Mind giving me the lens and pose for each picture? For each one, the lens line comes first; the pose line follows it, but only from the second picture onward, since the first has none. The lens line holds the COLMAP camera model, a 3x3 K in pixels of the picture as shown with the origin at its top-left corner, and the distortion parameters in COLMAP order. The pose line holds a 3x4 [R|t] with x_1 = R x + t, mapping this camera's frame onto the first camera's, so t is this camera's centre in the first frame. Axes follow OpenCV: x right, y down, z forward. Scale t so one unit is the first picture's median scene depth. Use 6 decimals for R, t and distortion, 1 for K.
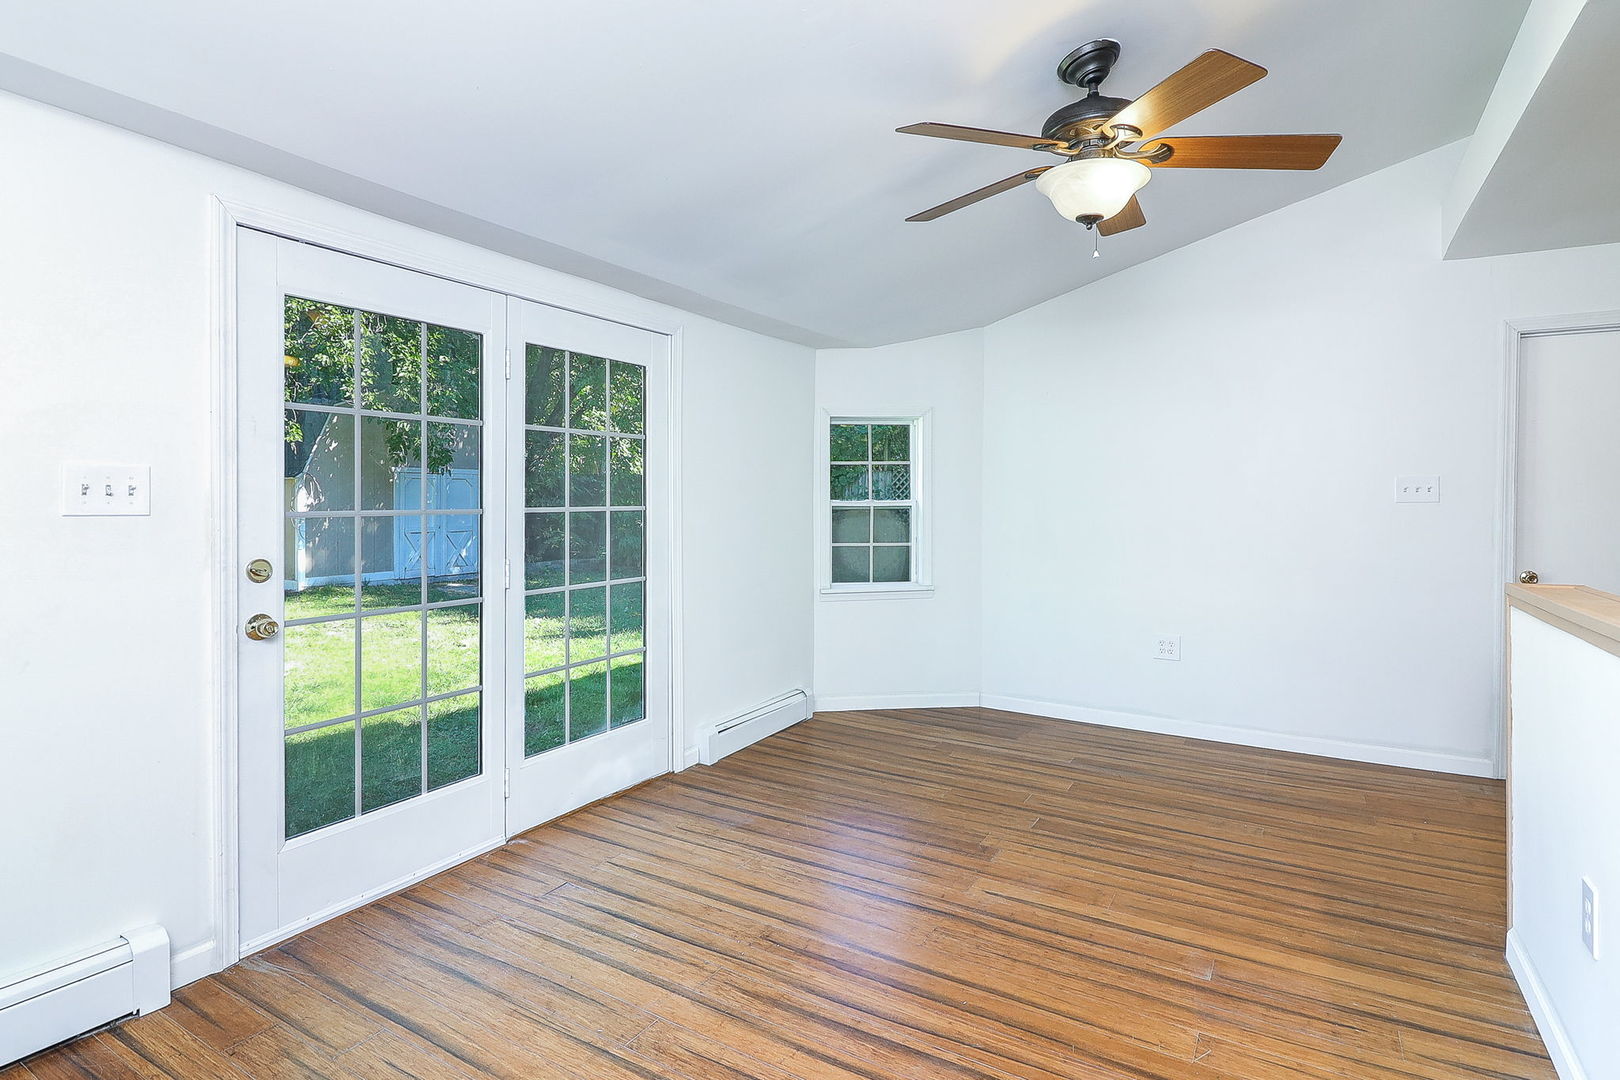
lens RADIAL K [[792.4, 0, 808.5], [0, 792.4, 503.4], [0, 0, 1]] dist [-0.001734, -0.001103]
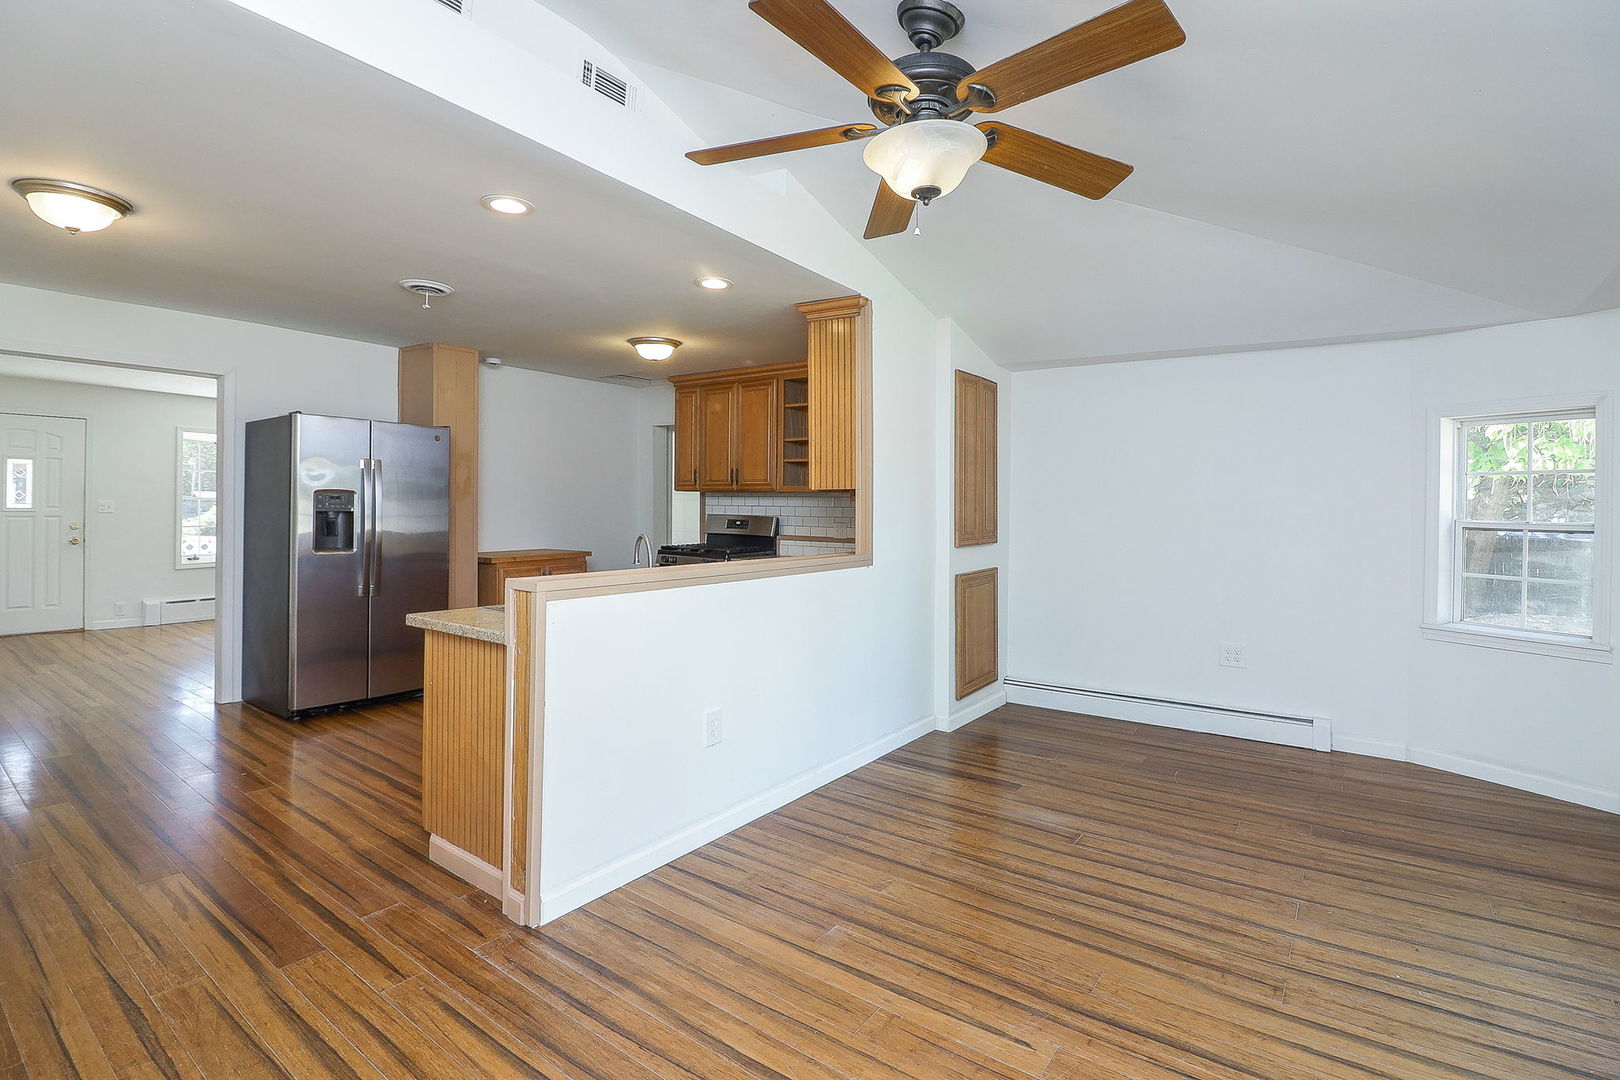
lens RADIAL K [[792.4, 0, 808.5], [0, 792.4, 503.4], [0, 0, 1]] dist [-0.001734, -0.001103]
pose [[-0.996721, -0.019293, 0.078583, 0.424468], [-0.019419, 0.999811, -0.000843, -0.008076], [-0.078552, -0.002366, -0.996907, 1.945920]]
